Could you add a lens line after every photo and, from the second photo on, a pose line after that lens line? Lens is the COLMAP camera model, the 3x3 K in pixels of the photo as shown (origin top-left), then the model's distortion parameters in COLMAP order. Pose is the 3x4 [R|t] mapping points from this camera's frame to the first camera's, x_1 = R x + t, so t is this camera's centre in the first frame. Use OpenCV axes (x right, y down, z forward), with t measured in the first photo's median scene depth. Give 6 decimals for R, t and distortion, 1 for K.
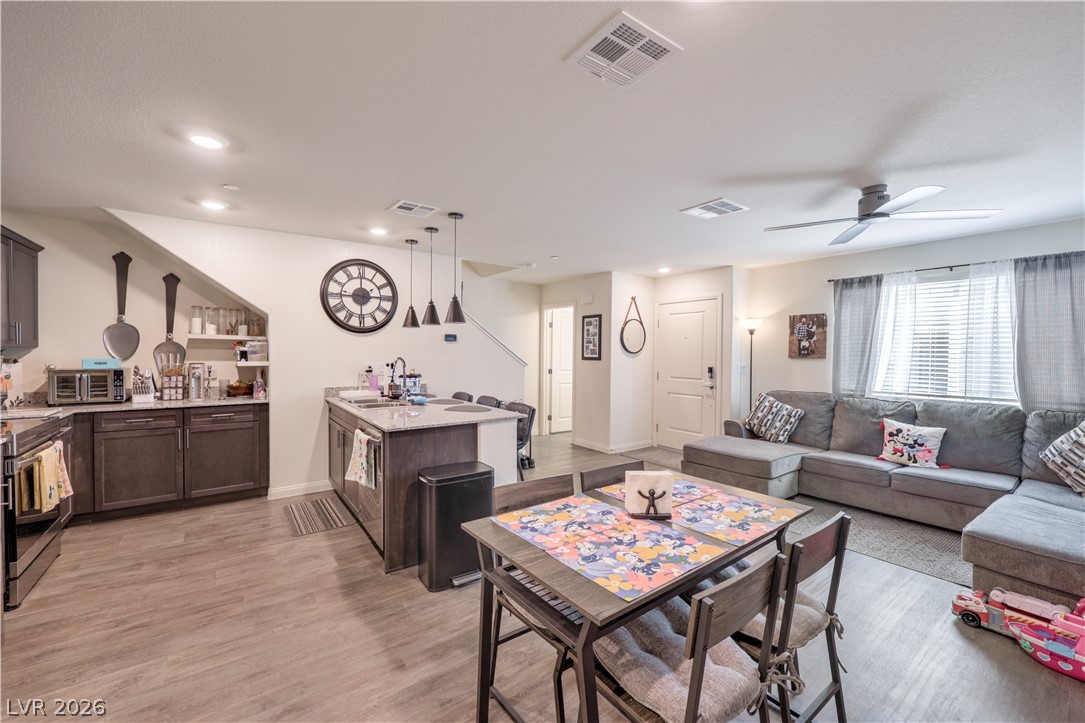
lens RADIAL K [[430.7, 0, 541.4], [0, 430.7, 358.9], [0, 0, 1]] dist [-0.002314, -0.000078]
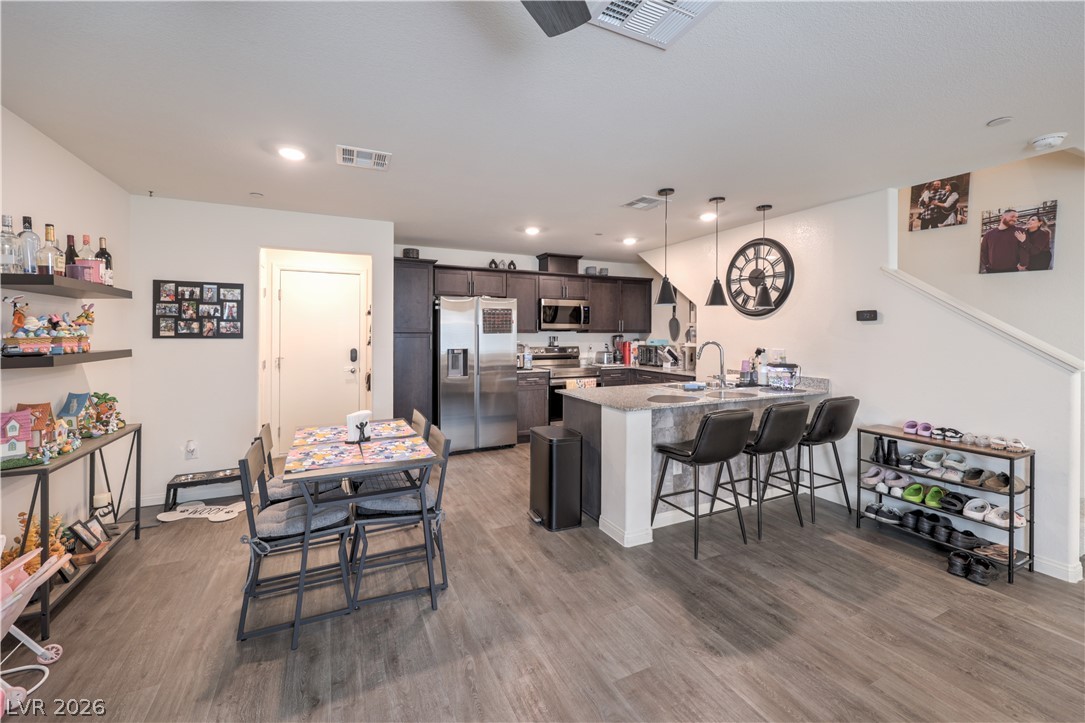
lens RADIAL K [[443.0, 0, 543.7], [0, 443.0, 336.3], [0, 0, 1]] dist [-0.000248, 0.000049]
pose [[-0.183569, 0.000678, -0.983007, 0.706847], [-0.020483, 0.999780, 0.004515, -0.010947], [0.982793, 0.020964, -0.183514, 0.798615]]
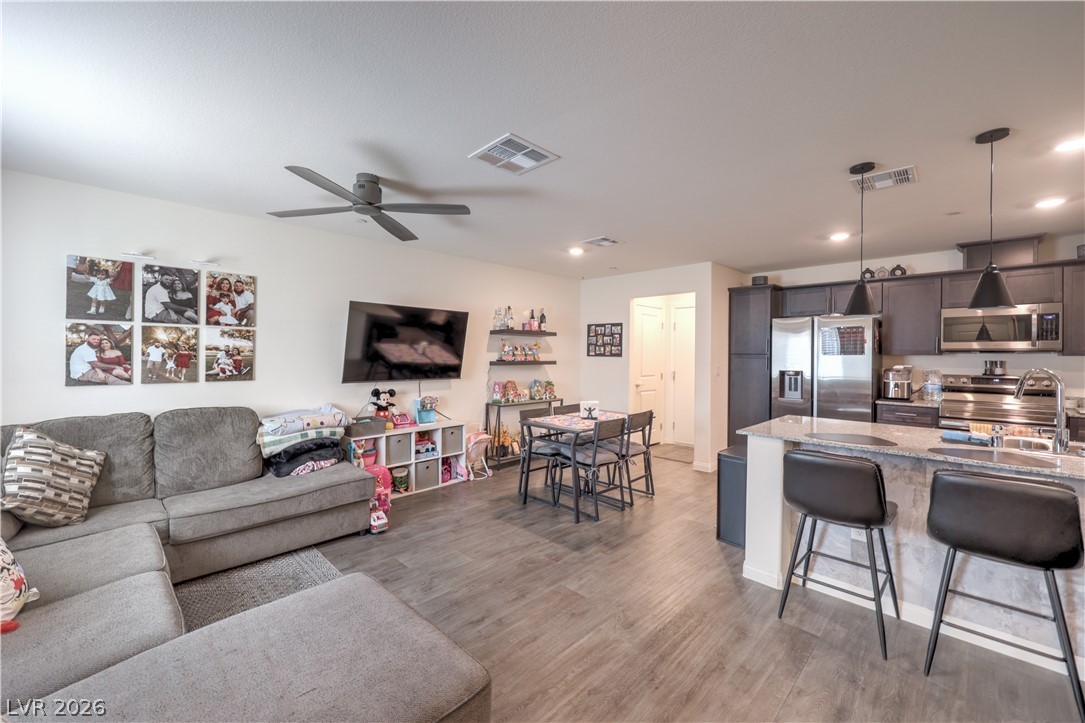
lens RADIAL K [[434.2, 0, 539.3], [0, 434.2, 356.4], [0, 0, 1]] dist [-0.002033, -0.000042]
pose [[-0.989468, -0.012651, -0.144198, 0.384356], [-0.016246, 0.999585, 0.023779, -0.021319], [0.143838, 0.025872, -0.989263, 1.432640]]
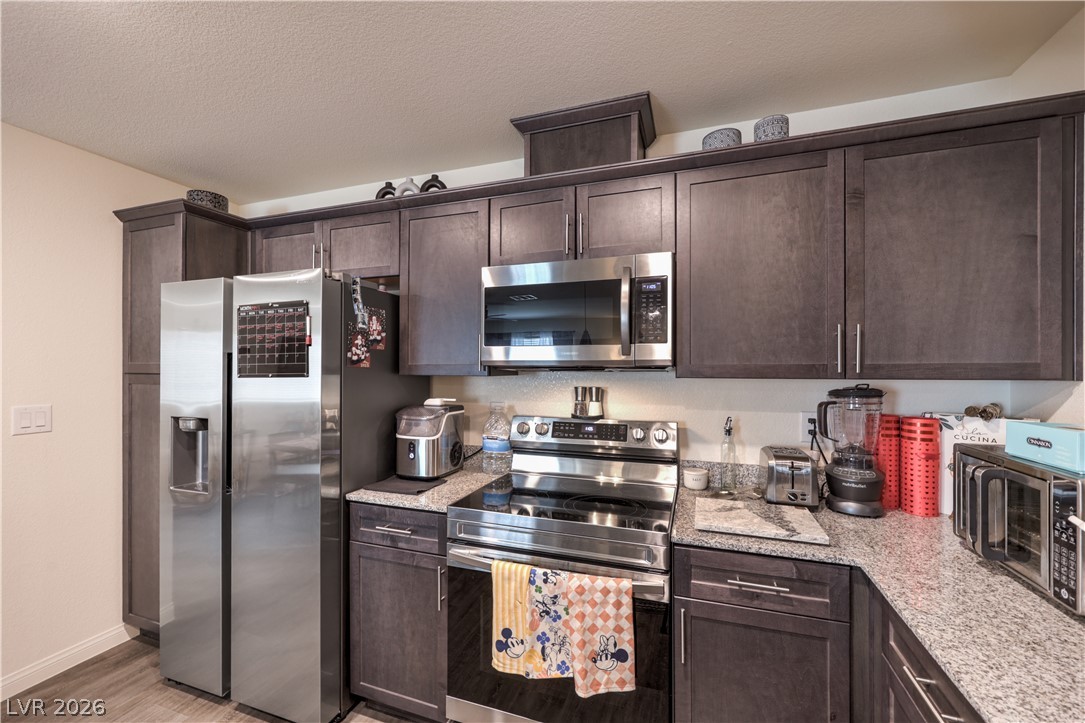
lens RADIAL K [[439.8, 0, 544.7], [0, 439.8, 367.1], [0, 0, 1]] dist [-0.000337, -0.000016]
pose [[-0.826543, -0.010272, -0.562780, -0.543211], [-0.019466, 0.999757, 0.010343, -0.030968], [0.562537, 0.019504, -0.826542, 0.937025]]
